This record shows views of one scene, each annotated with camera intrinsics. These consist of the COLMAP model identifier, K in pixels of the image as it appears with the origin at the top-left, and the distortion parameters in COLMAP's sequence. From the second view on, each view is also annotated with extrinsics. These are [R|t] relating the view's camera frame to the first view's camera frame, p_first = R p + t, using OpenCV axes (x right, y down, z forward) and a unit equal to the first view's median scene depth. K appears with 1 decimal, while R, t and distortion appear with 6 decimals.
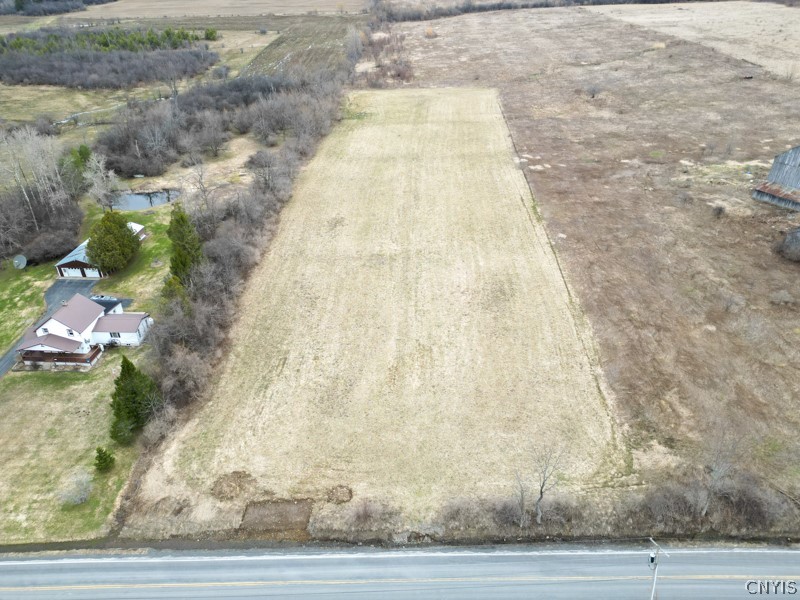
lens RADIAL K [[555.0, 0, 401.6], [0, 555.0, 296.0], [0, 0, 1]] dist [0.090849, -0.085538]
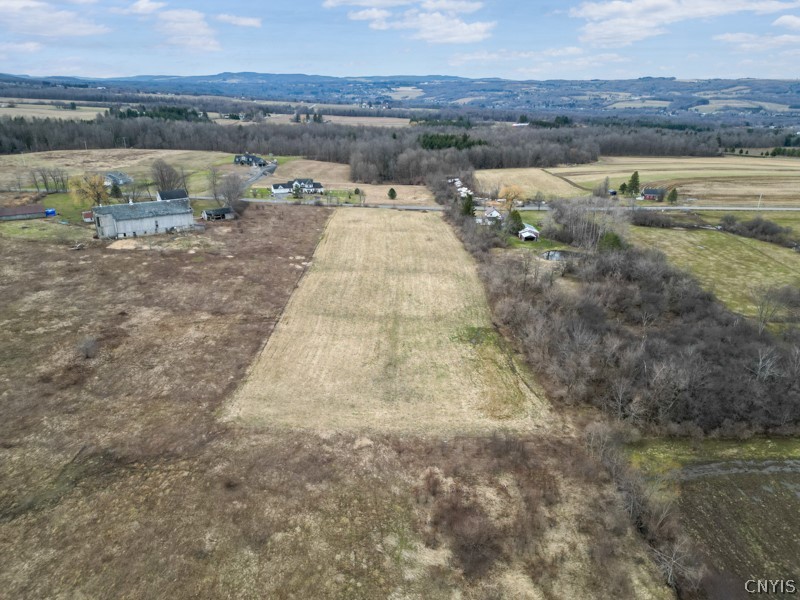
lens RADIAL K [[555.0, 0, 401.6], [0, 555.0, 296.0], [0, 0, 1]] dist [0.090849, -0.085538]
pose [[-0.997590, 0.013542, -0.068046, 0.126639], [-0.045079, 0.619036, 0.784068, -1.742145], [0.052740, 0.785246, -0.616934, 2.701638]]
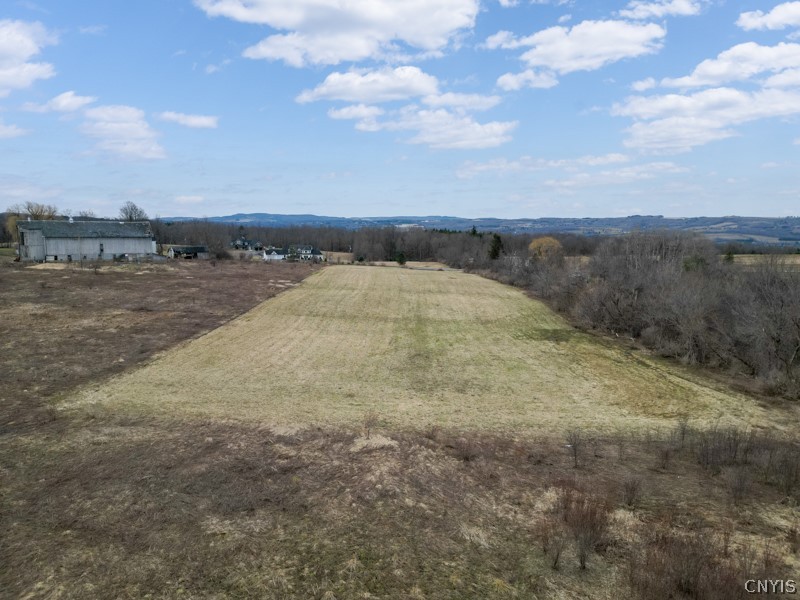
lens RADIAL K [[555.0, 0, 401.6], [0, 555.0, 296.0], [0, 0, 1]] dist [0.090849, -0.085538]
pose [[-0.997814, -0.001949, -0.066051, 0.136812], [-0.042485, 0.784514, 0.618655, -1.180742], [0.050612, 0.620109, -0.782882, 2.557078]]
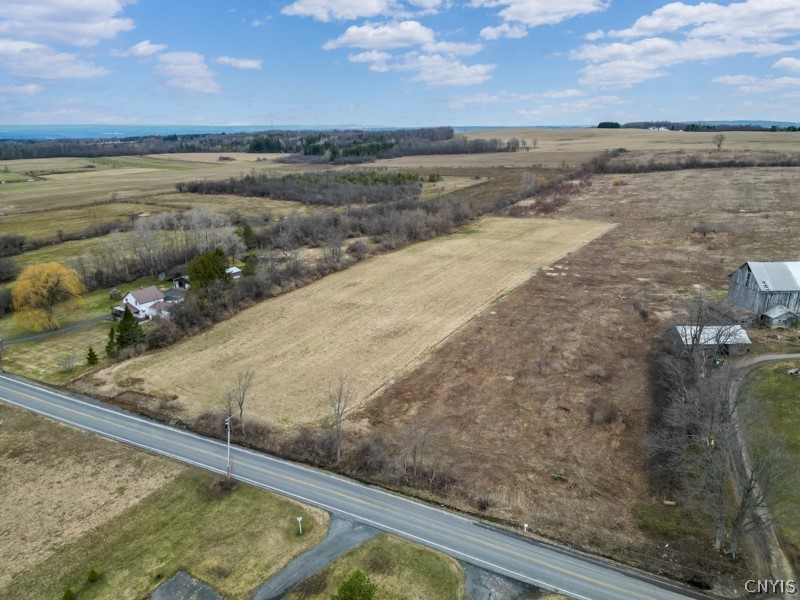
lens RADIAL K [[555.0, 0, 401.6], [0, 555.0, 296.0], [0, 0, 1]] dist [0.090849, -0.085538]
pose [[0.880648, 0.133977, -0.454433, 0.689511], [-0.242258, 0.951644, -0.188906, 0.134872], [0.407149, 0.276450, 0.870520, -0.112540]]
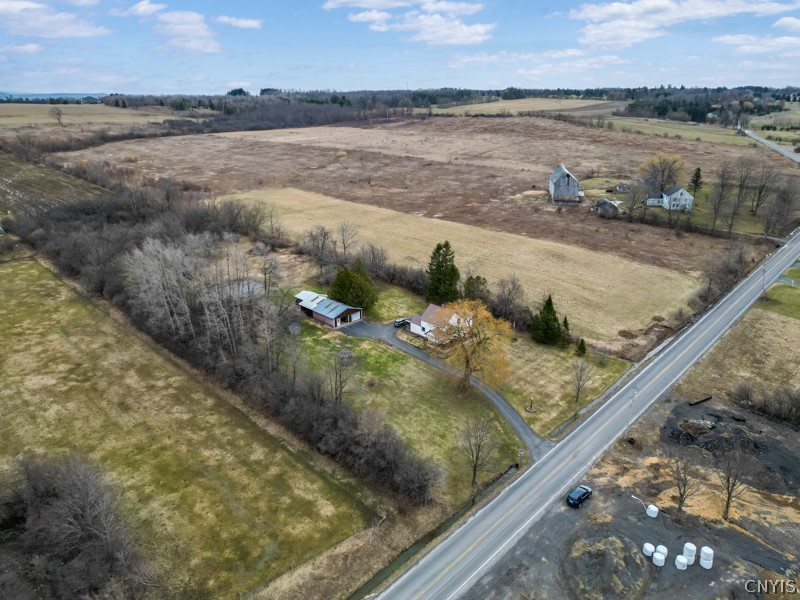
lens RADIAL K [[555.0, 0, 401.6], [0, 555.0, 296.0], [0, 0, 1]] dist [0.090849, -0.085538]
pose [[0.682206, -0.240826, 0.690361, -1.306396], [0.375228, 0.925695, -0.047875, 0.013430], [-0.627534, 0.291703, 0.721880, 0.046112]]
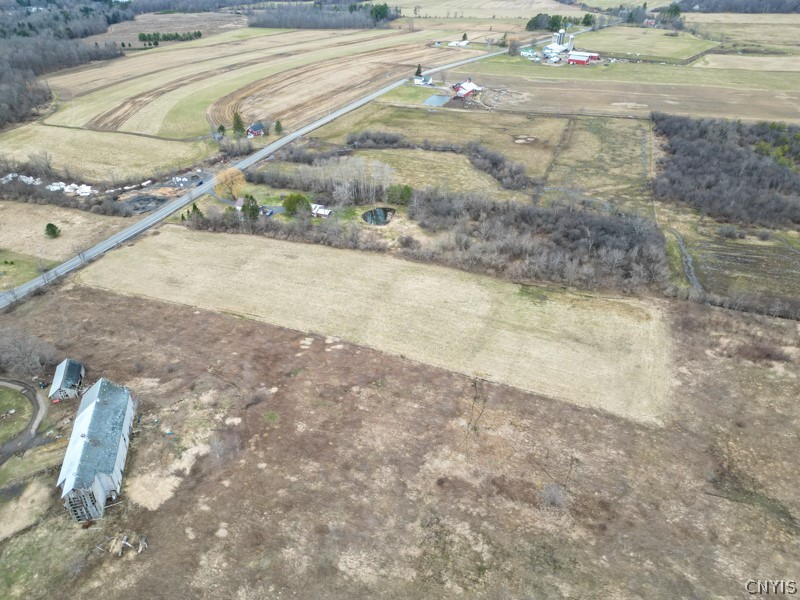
lens RADIAL K [[555.0, 0, 401.6], [0, 555.0, 296.0], [0, 0, 1]] dist [0.090849, -0.085538]
pose [[-0.305105, 0.525655, -0.794101, 1.506167], [-0.490564, 0.627962, 0.604161, -1.555304], [0.816246, 0.573891, 0.066273, 1.457073]]
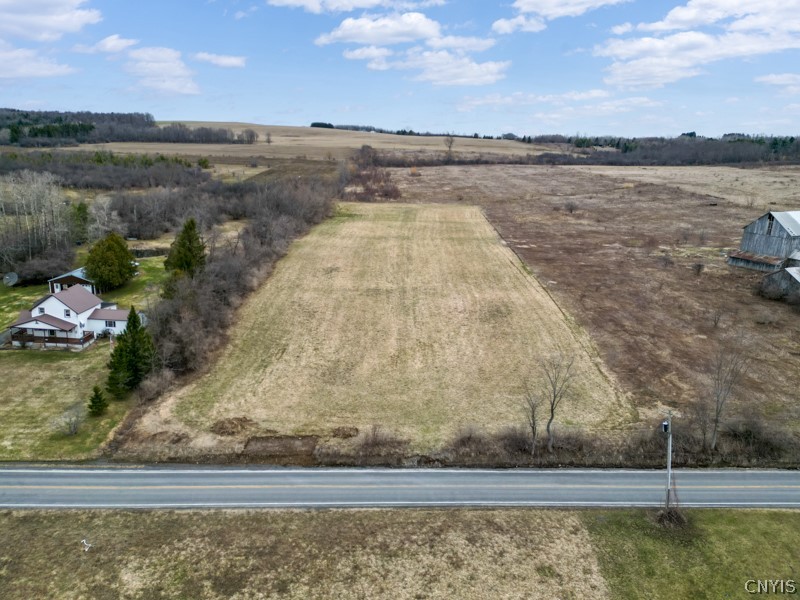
lens RADIAL K [[595.0, 0, 401.7], [0, 595.0, 297.1], [0, 0, 1]] dist [0.098020, -0.094754]
pose [[0.998219, 0.040880, 0.043457, -0.041195], [-0.027123, 0.959691, -0.279746, 0.252106], [-0.053142, 0.278069, 0.959090, -0.040285]]
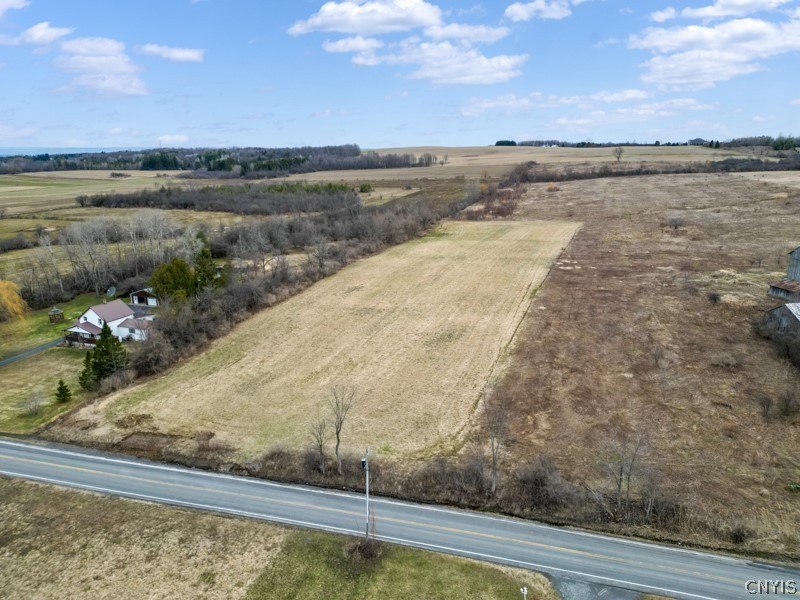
lens RADIAL K [[555.0, 0, 401.6], [0, 555.0, 296.0], [0, 0, 1]] dist [0.090849, -0.085538]
pose [[0.953257, 0.071288, -0.293632, 0.364887], [-0.151185, 0.953912, -0.259222, 0.191918], [0.261619, 0.291498, 0.920100, -0.029152]]
